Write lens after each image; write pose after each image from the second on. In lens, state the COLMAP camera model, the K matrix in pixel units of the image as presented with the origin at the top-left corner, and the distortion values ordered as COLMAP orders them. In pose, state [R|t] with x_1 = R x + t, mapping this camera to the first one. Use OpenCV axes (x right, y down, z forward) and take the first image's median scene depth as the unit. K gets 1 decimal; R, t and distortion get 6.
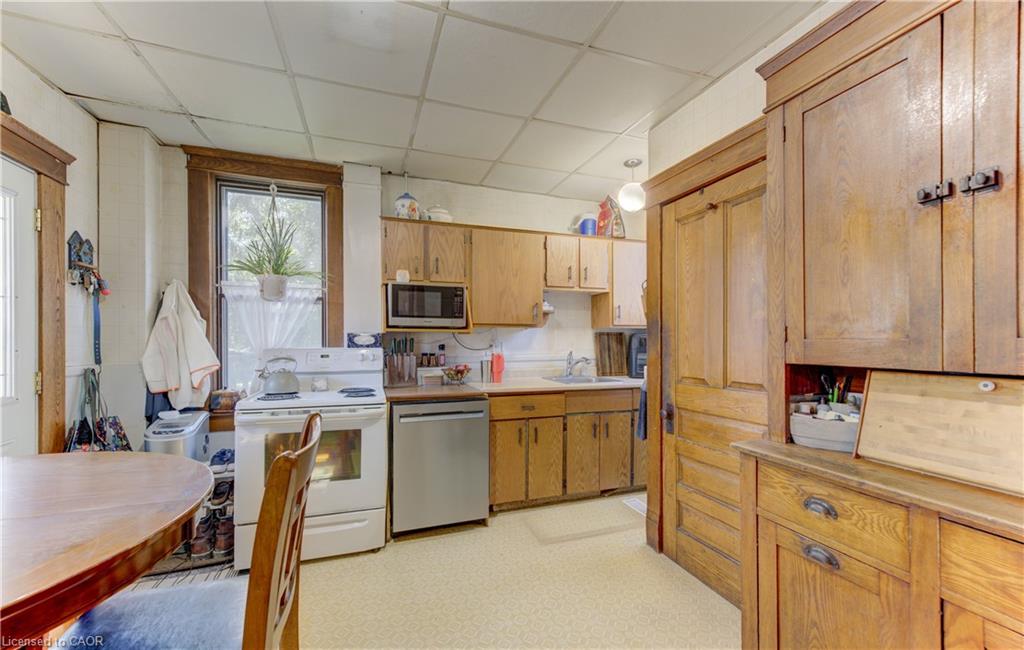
lens RADIAL K [[395.3, 0, 495.8], [0, 395.3, 341.3], [0, 0, 1]] dist [0.000849, 0.000551]
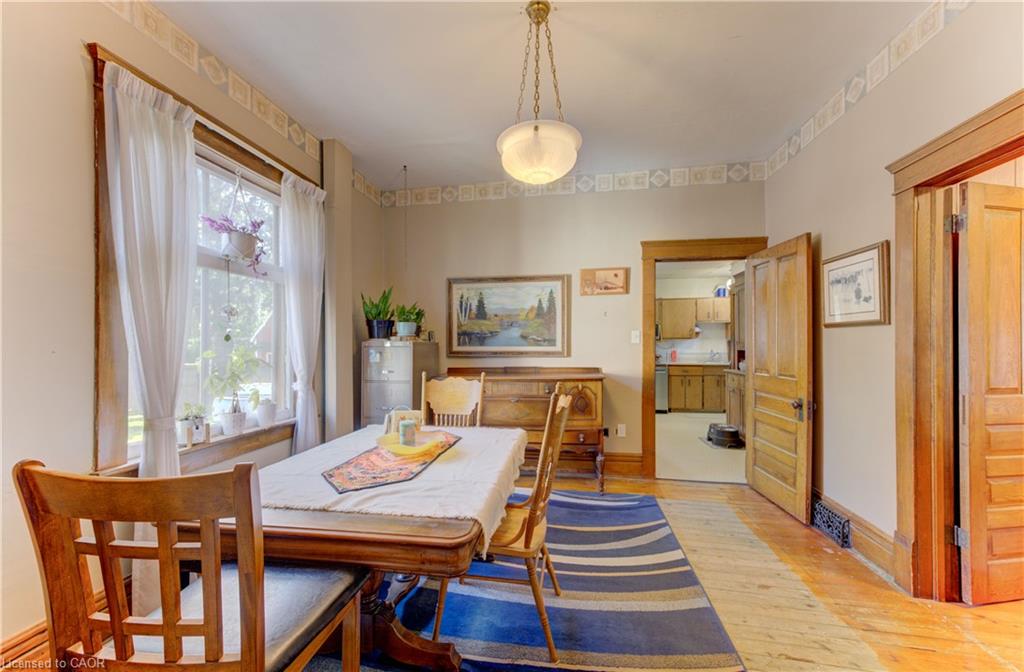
lens RADIAL K [[405.9, 0, 510.9], [0, 405.9, 346.1], [0, 0, 1]] dist [0.000210, 0.000184]
pose [[0.890447, -0.004430, -0.455065, 0.280535], [0.003916, 0.999990, -0.002072, 0.008117], [0.455070, 0.000063, 0.890456, -1.887641]]
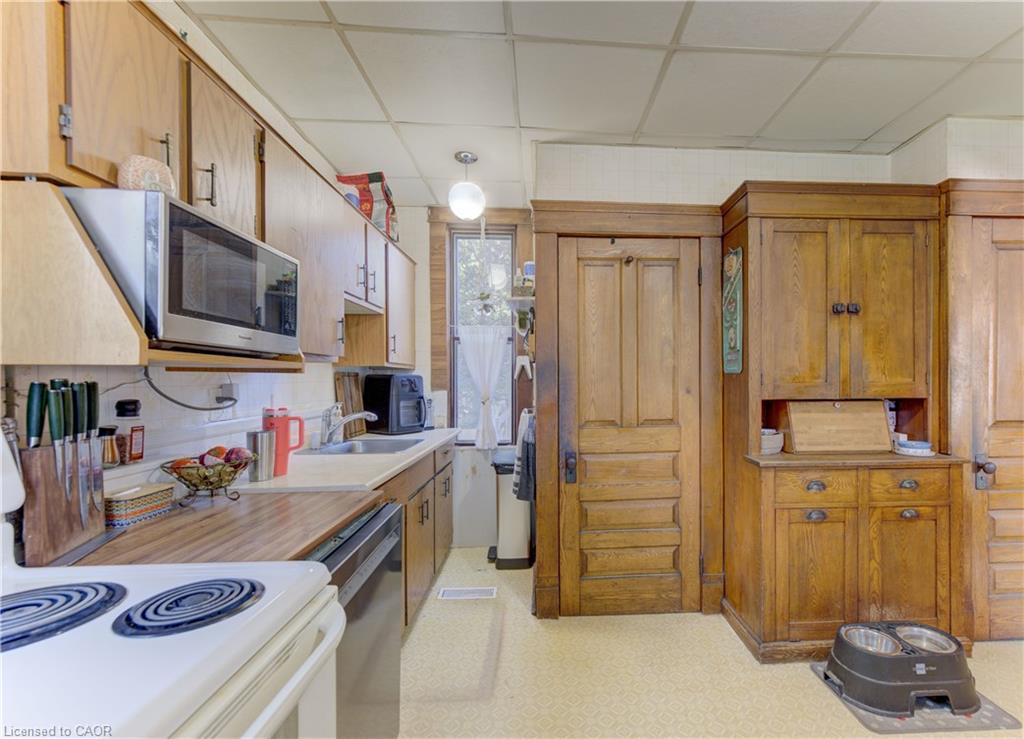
lens RADIAL K [[462.3, 0, 547.2], [0, 462.3, 383.5], [0, 0, 1]] dist [-0.003355, -0.000274]
pose [[0.256849, -0.005727, 0.966435, -0.512863], [0.005213, 0.999976, 0.004540, -0.006686], [-0.966438, 0.003872, 0.256872, 0.624902]]
